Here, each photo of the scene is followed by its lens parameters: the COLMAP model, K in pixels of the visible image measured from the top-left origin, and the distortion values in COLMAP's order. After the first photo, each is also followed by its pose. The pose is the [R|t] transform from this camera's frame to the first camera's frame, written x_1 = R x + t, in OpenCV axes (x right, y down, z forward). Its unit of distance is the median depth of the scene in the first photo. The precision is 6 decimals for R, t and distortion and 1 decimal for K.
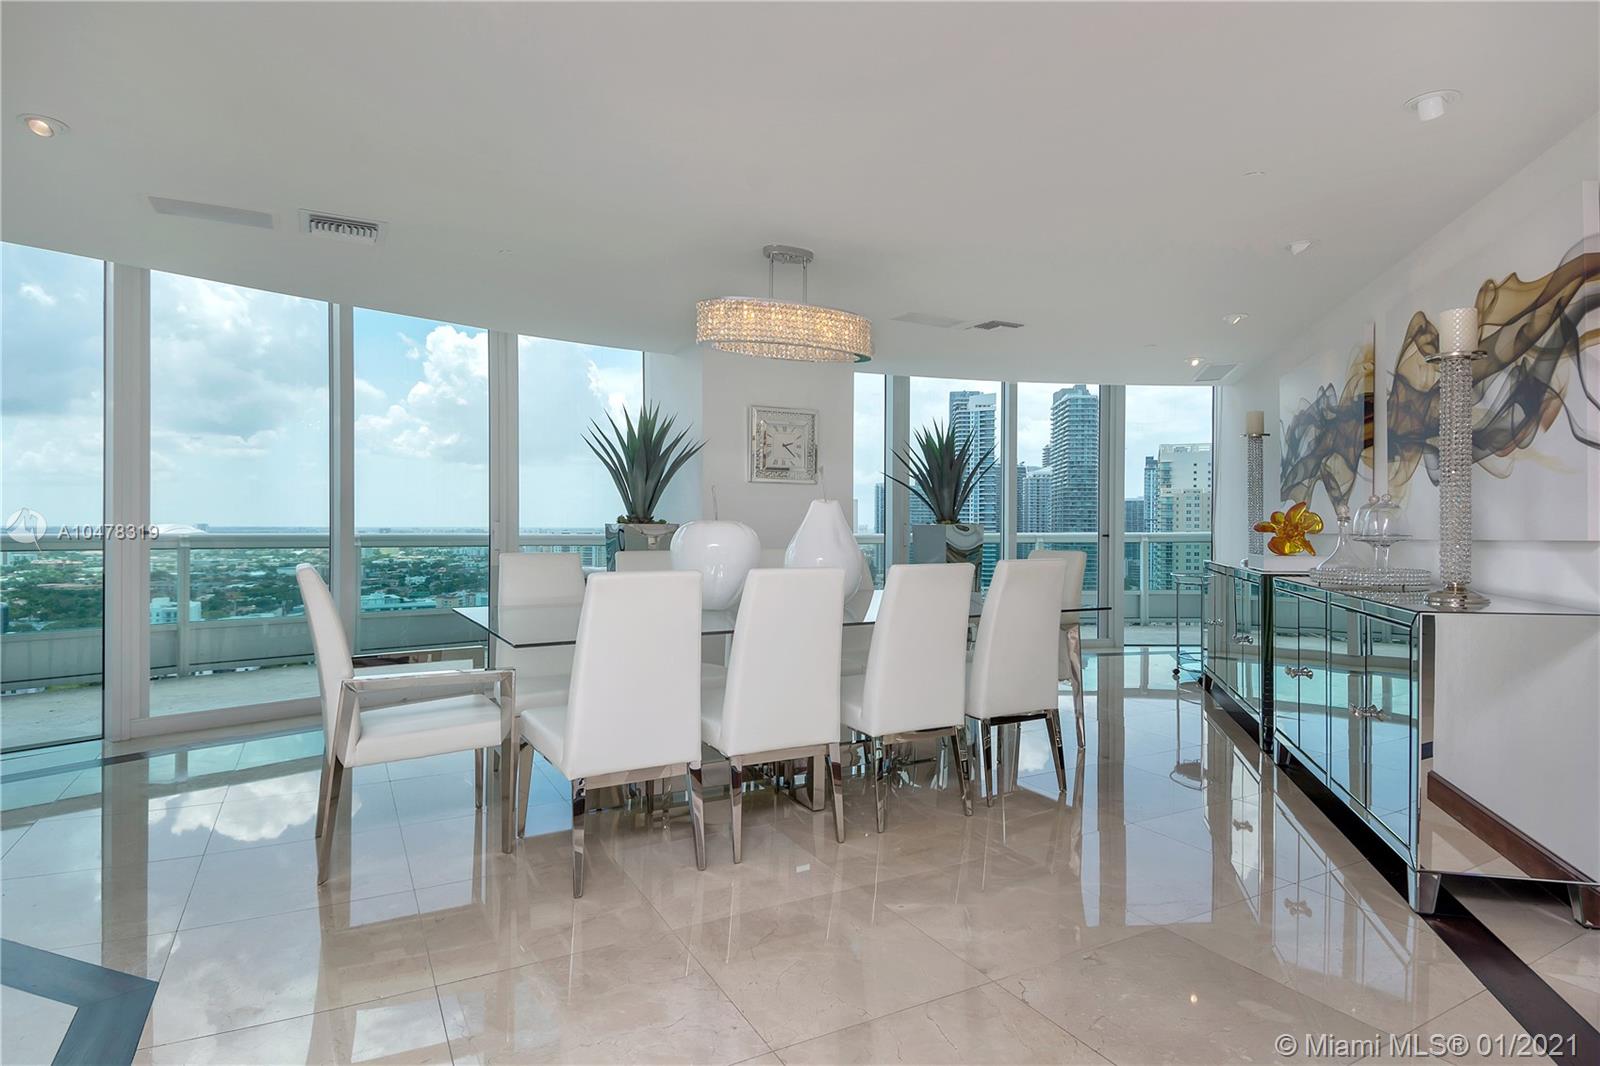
lens RADIAL K [[852.0, 0, 783.7], [0, 852.0, 528.1], [0, 0, 1]] dist [0.047337, -0.051651]
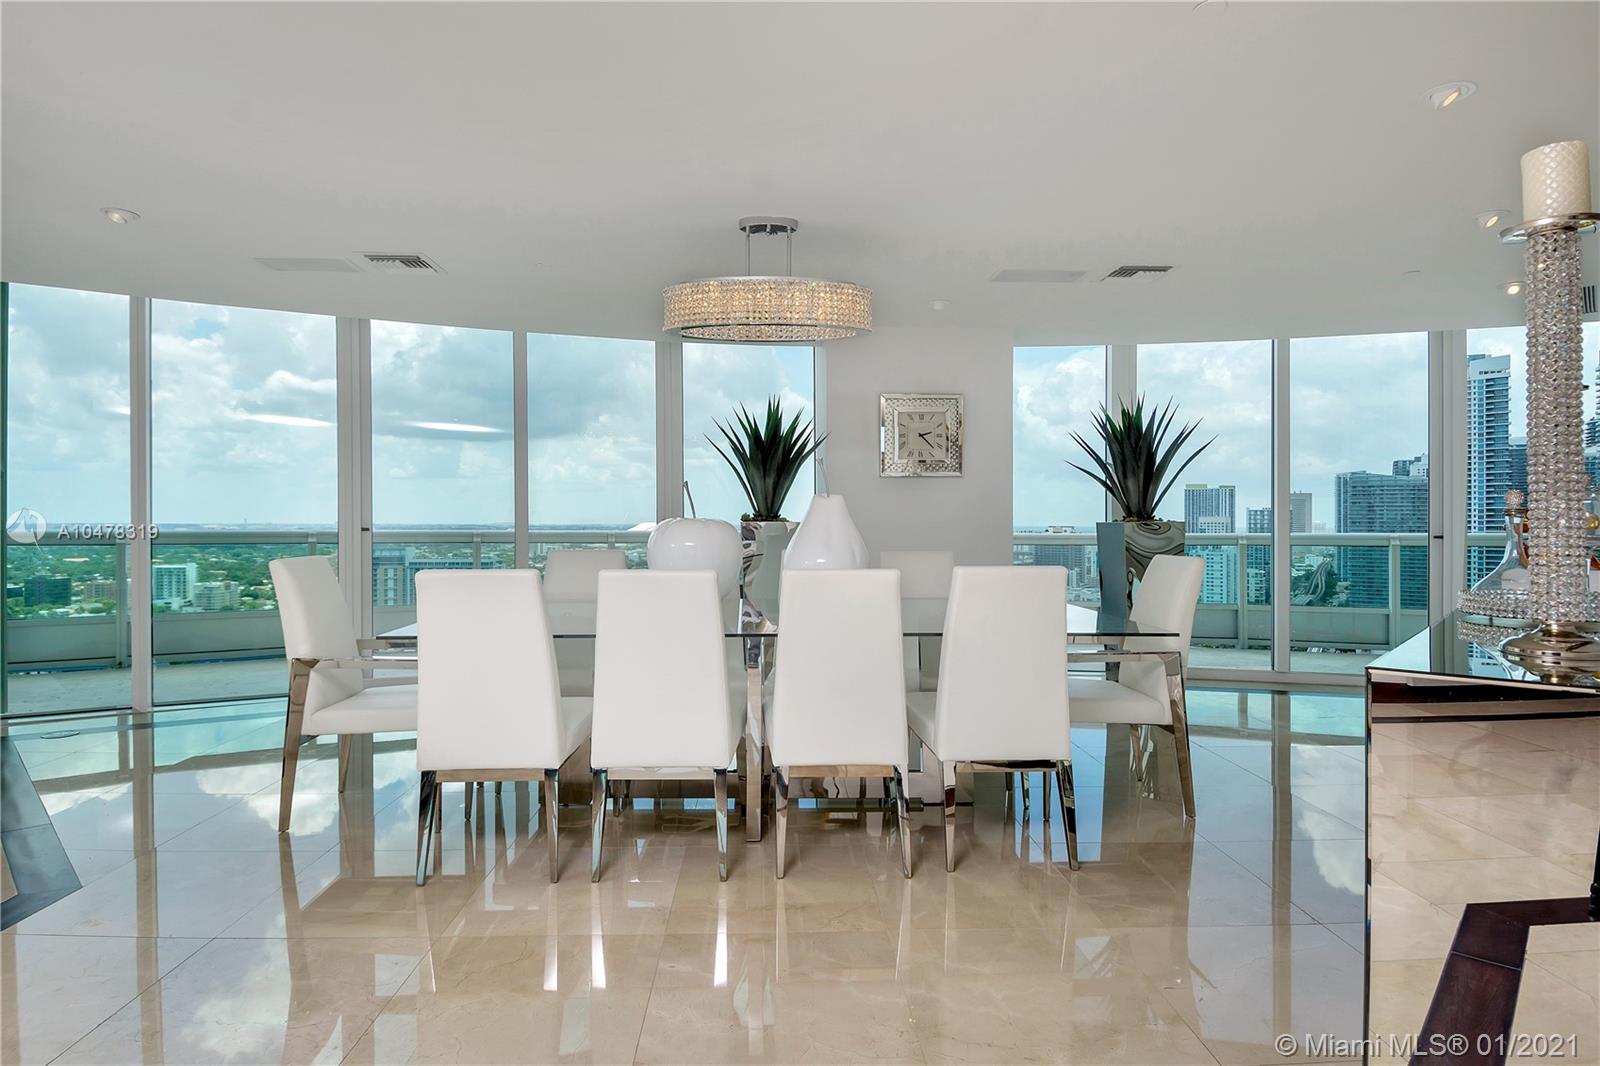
lens RADIAL K [[852.0, 0, 783.7], [0, 852.0, 528.1], [0, 0, 1]] dist [0.047337, -0.051651]
pose [[0.896330, -0.000049, -0.443388, 0.358951], [0.000555, 0.999999, 0.001010, 0.001296], [0.443387, -0.001151, 0.896329, 0.160162]]
